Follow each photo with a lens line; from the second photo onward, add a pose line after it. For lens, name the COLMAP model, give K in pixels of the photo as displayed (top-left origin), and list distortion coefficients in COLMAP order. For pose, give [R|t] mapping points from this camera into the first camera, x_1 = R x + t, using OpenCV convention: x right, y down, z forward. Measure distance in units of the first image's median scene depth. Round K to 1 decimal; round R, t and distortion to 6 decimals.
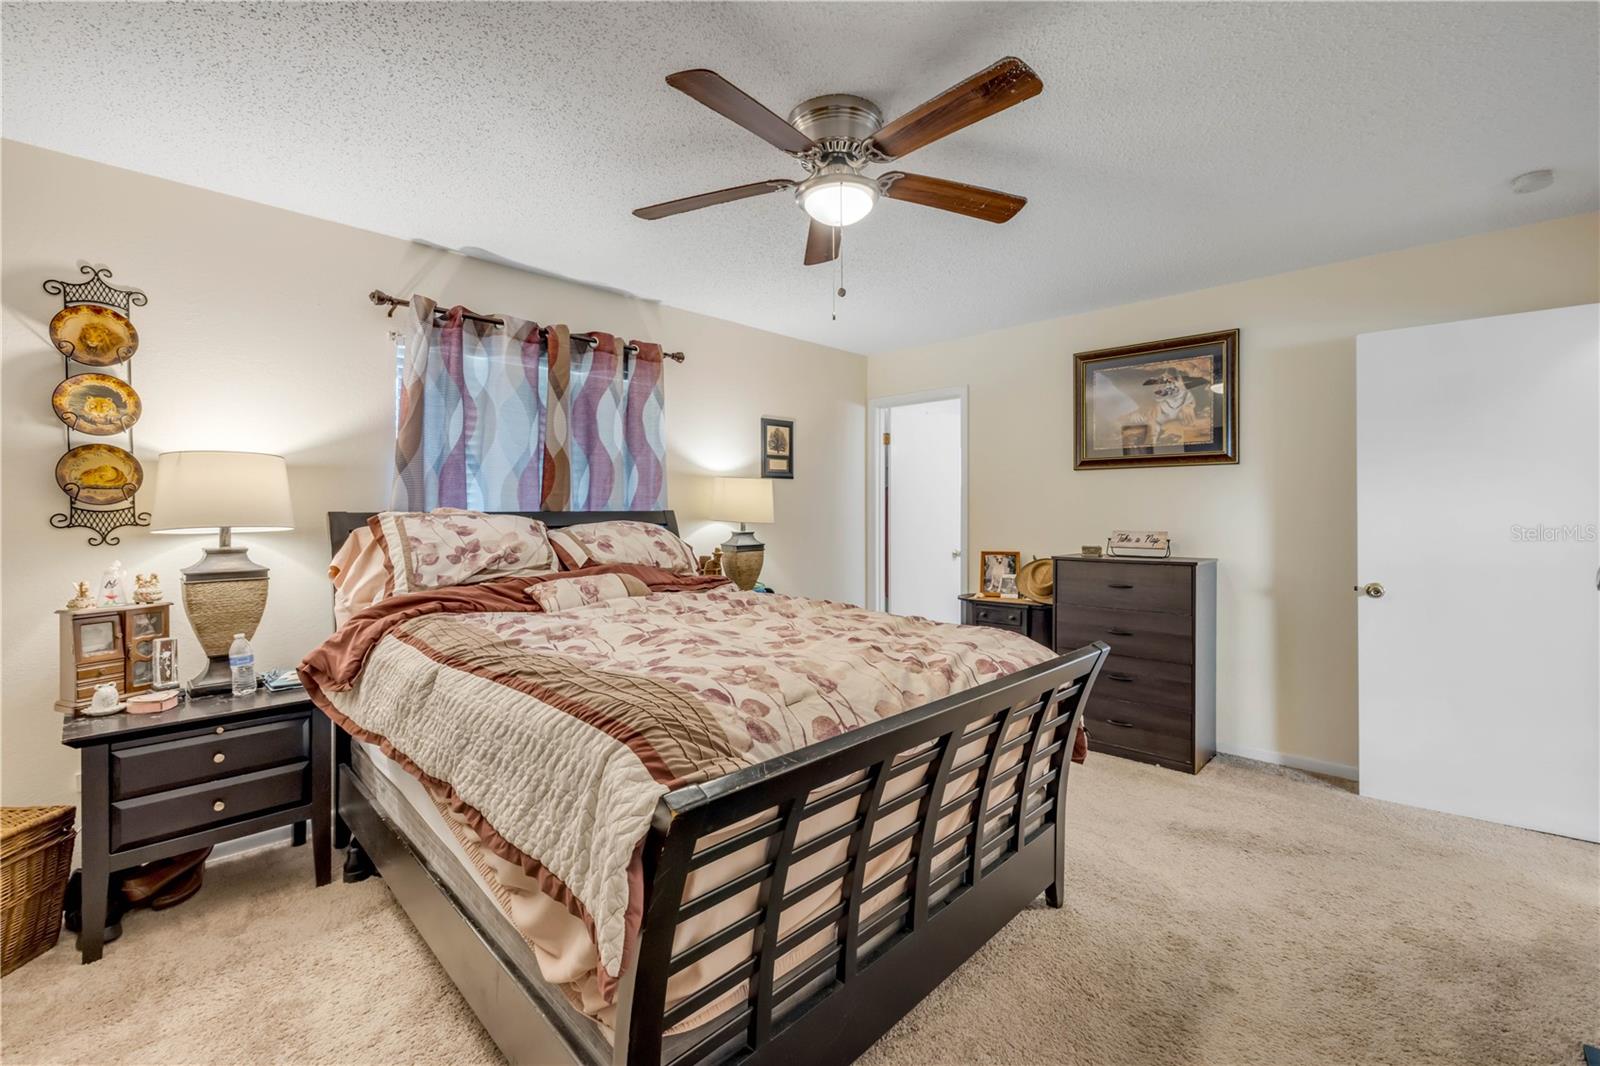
lens RADIAL K [[681.0, 0, 794.4], [0, 681.0, 522.2], [0, 0, 1]] dist [-0.000965, 0.000371]
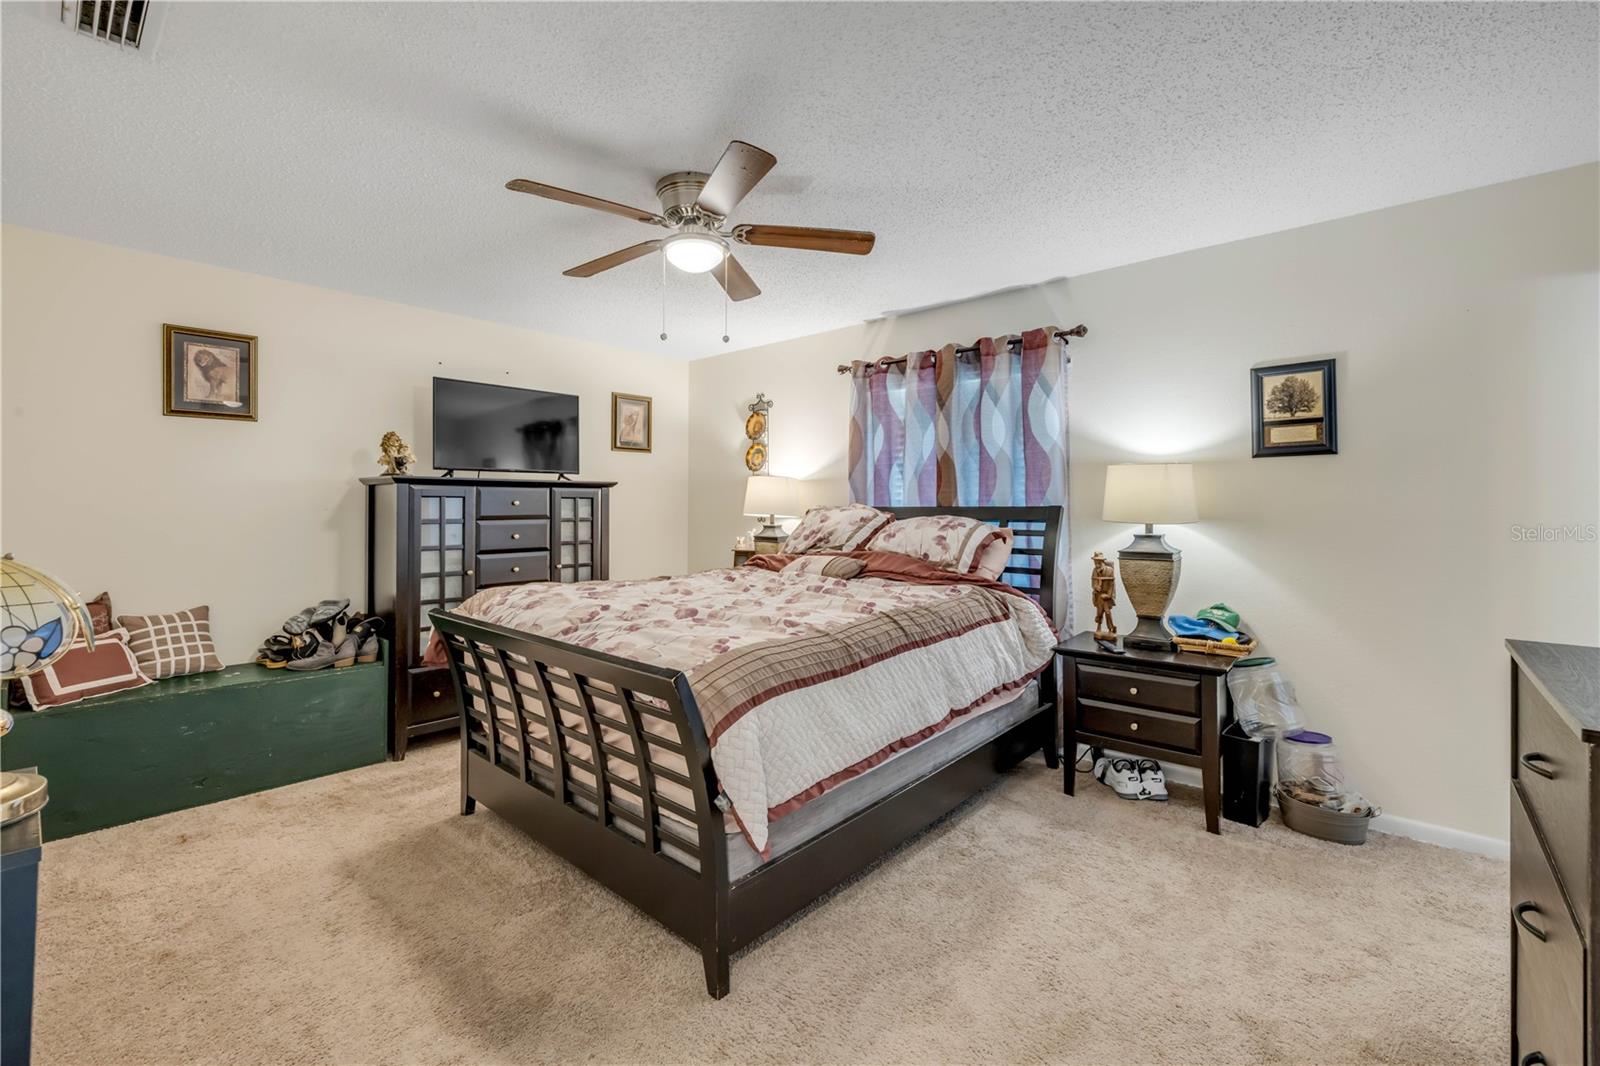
lens RADIAL K [[677.6, 0, 795.0], [0, 677.6, 505.0], [0, 0, 1]] dist [0.000684, 0.000253]
pose [[0.053857, 0.003371, -0.998543, 0.691861], [-0.015487, 0.999877, 0.002540, -0.015086], [0.998429, 0.015327, 0.053903, 0.597879]]
